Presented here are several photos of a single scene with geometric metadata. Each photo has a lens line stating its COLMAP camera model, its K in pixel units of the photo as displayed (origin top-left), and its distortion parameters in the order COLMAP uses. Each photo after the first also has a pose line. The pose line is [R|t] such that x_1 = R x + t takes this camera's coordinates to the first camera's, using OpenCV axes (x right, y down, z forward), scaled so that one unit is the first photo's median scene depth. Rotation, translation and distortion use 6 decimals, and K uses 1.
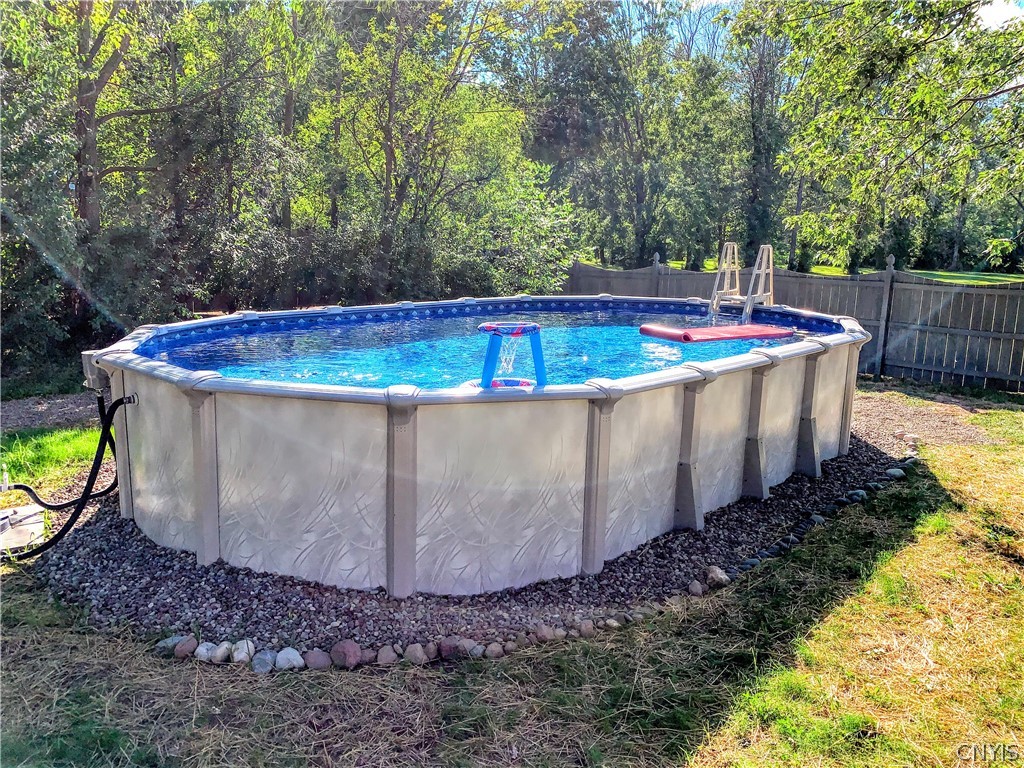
lens RADIAL K [[782.2, 0, 504.8], [0, 782.2, 377.1], [0, 0, 1]] dist [0.053011, -0.070368]
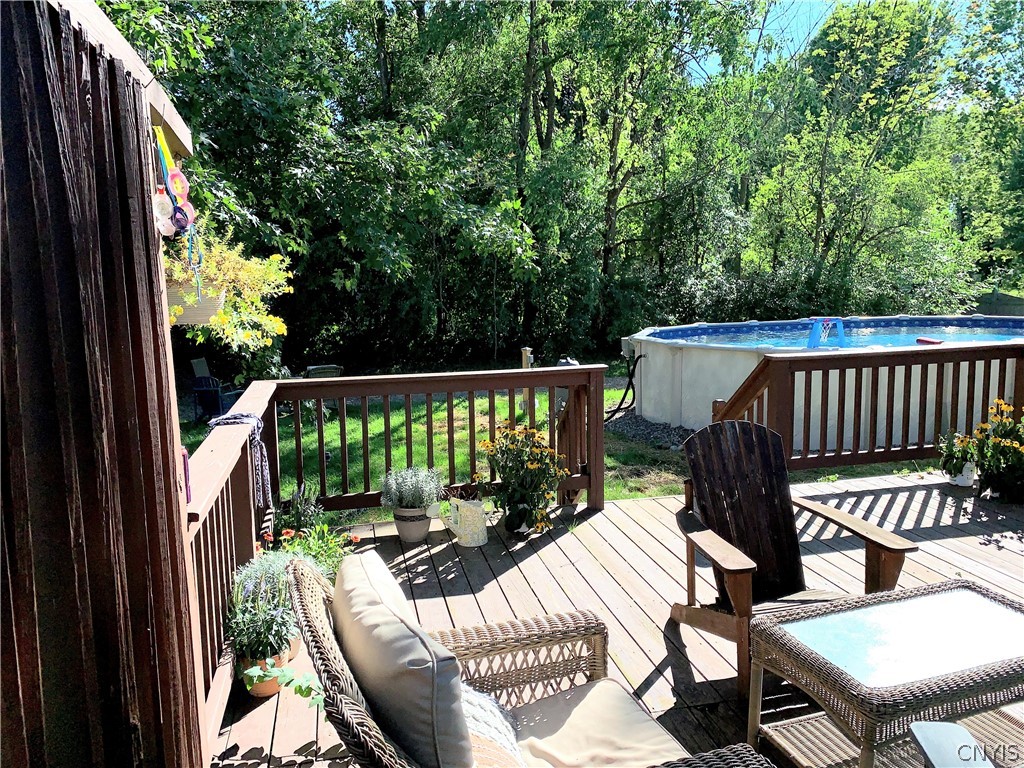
lens RADIAL K [[782.2, 0, 514.3], [0, 782.2, 381.3], [0, 0, 1]] dist [0.053011, -0.070368]
pose [[0.847914, 0.031801, -0.529178, 0.124492], [-0.058809, 0.997681, -0.034274, 0.065554], [0.526861, 0.060182, 0.847818, -0.345551]]
